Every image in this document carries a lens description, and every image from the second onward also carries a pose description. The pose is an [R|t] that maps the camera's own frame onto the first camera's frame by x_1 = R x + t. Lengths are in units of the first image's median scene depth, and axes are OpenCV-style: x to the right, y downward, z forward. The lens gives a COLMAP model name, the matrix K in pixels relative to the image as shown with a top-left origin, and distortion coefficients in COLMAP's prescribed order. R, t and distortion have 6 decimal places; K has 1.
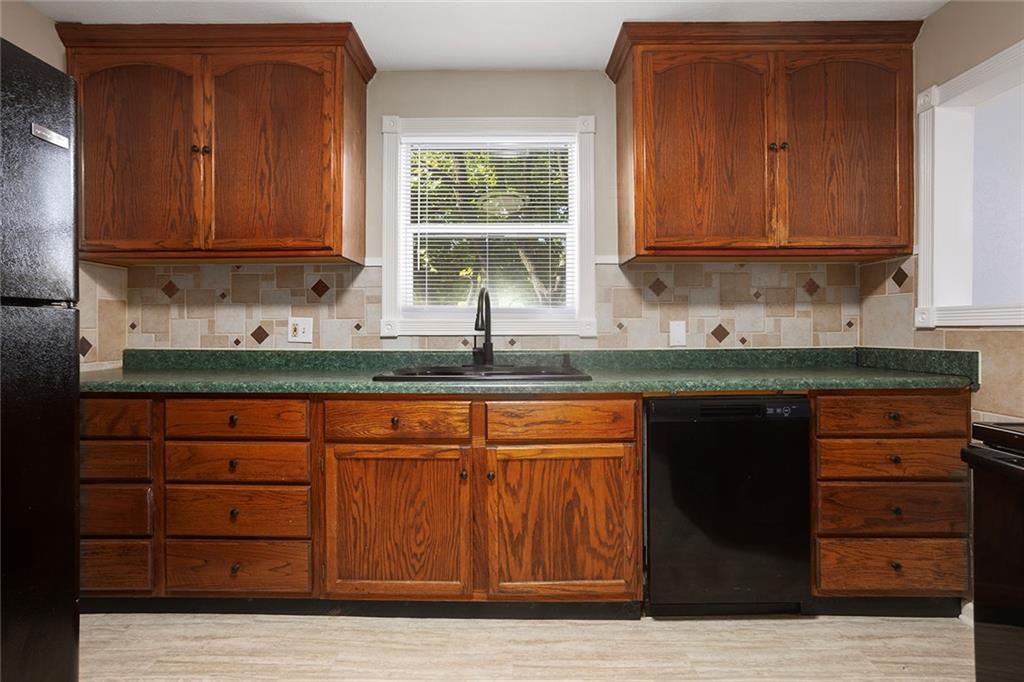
lens RADIAL K [[510.8, 0, 507.6], [0, 510.8, 328.9], [0, 0, 1]] dist [-0.080522, 0.057384]
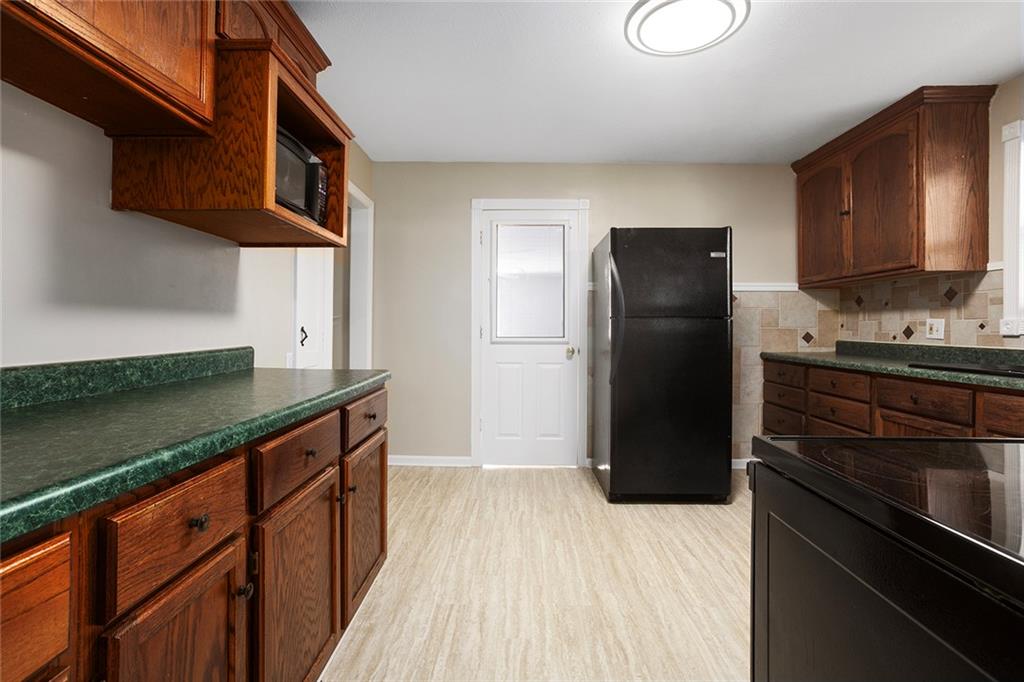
lens RADIAL K [[510.8, 0, 507.6], [0, 510.8, 328.9], [0, 0, 1]] dist [-0.080522, 0.057384]
pose [[-0.024059, 0.004087, -0.999702, 0.844131], [-0.004041, 0.999983, 0.004186, 0.001387], [0.999702, 0.004140, -0.024042, -0.017922]]
